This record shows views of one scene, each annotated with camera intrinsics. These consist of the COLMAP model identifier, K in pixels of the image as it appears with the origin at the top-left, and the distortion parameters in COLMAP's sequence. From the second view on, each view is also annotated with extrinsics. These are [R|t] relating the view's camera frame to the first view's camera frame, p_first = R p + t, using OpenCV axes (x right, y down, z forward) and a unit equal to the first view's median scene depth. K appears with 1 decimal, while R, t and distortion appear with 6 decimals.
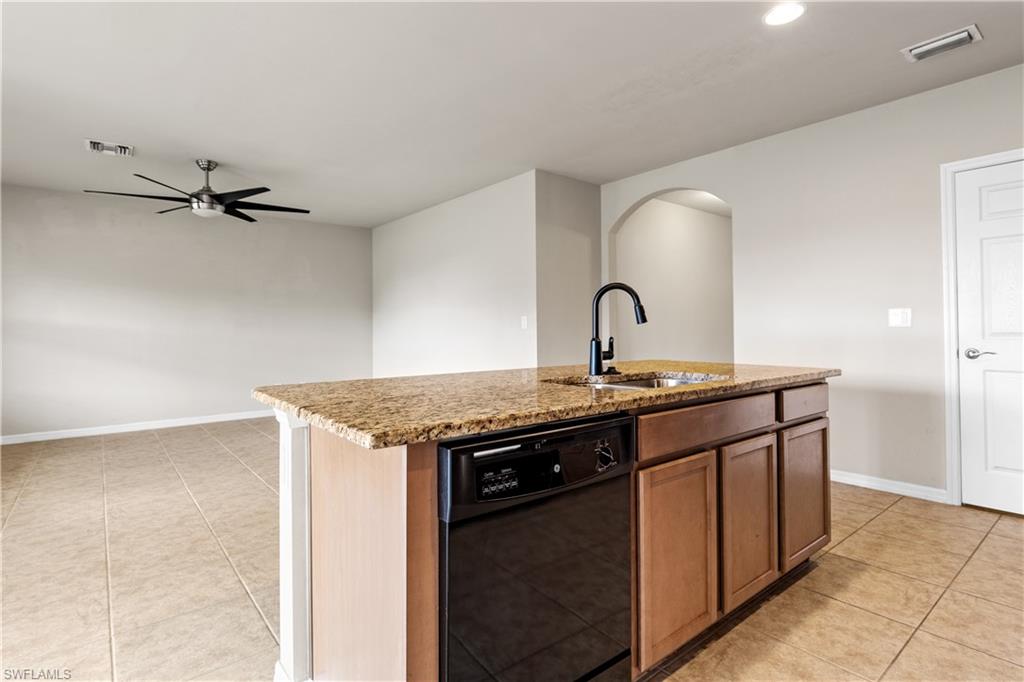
lens RADIAL K [[506.5, 0, 512.1], [0, 506.5, 325.7], [0, 0, 1]] dist [0.002336, 0.001014]
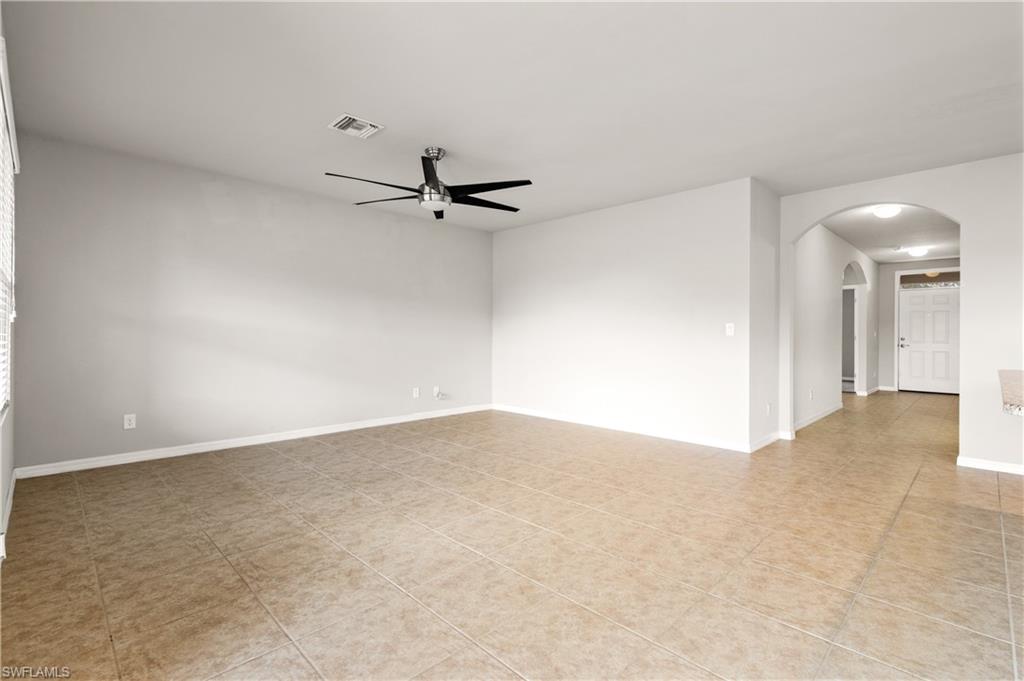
lens RADIAL K [[462.8, 0, 512.0], [0, 462.8, 340.5], [0, 0, 1]] dist [0.003492, 0.000143]
pose [[0.993653, 0.012314, 0.111817, -0.502852], [-0.014314, 0.999751, 0.017098, 0.005958], [-0.111579, -0.018590, 0.993582, 0.128043]]
